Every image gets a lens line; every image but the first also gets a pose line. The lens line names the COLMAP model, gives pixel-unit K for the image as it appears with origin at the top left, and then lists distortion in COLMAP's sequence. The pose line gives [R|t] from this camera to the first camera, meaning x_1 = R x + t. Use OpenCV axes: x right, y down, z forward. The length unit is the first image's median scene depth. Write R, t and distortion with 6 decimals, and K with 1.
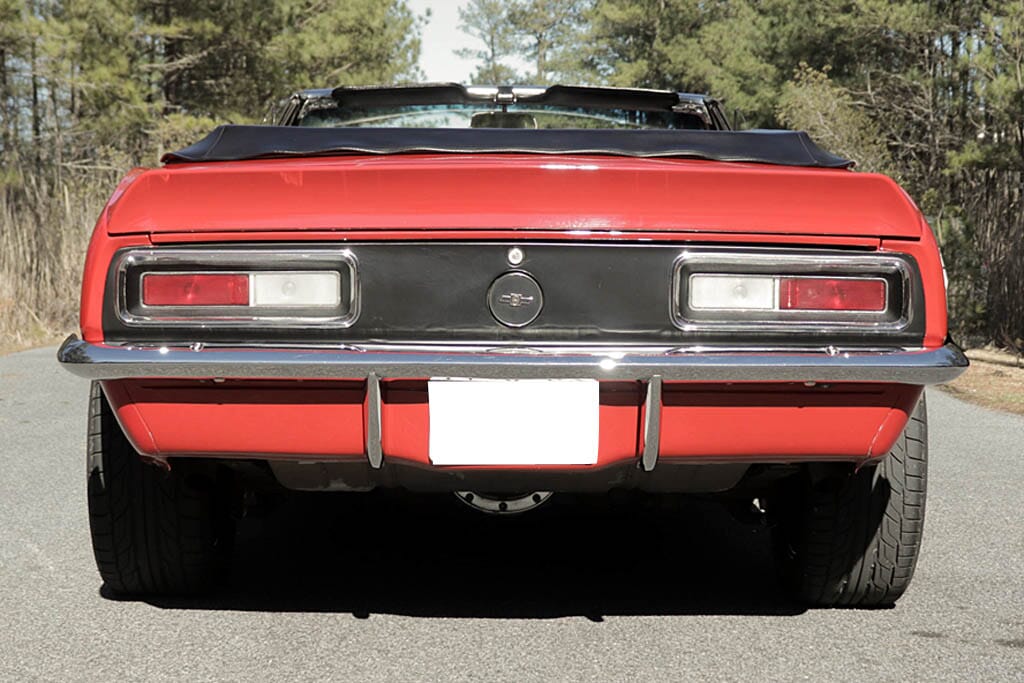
lens RADIAL K [[1012.1, 0, 512.0], [0, 1012.1, 341.5], [0, 0, 1]] dist [-0.005620, -0.001814]
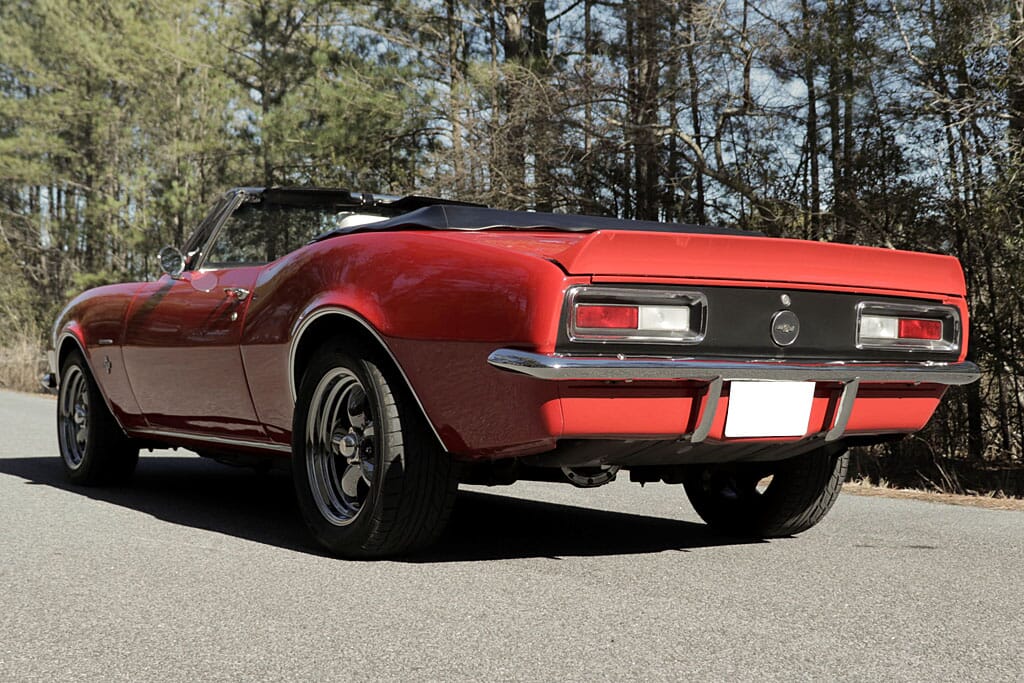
lens RADIAL K [[862.3, 0, 512.0], [0, 862.3, 341.5], [0, 0, 1]] dist [0.003278, 0.001522]
pose [[0.921240, 0.013658, 0.388755, -0.879912], [-0.005170, 0.999725, -0.022873, 0.010608], [-0.388961, 0.019062, 0.921057, -0.040920]]
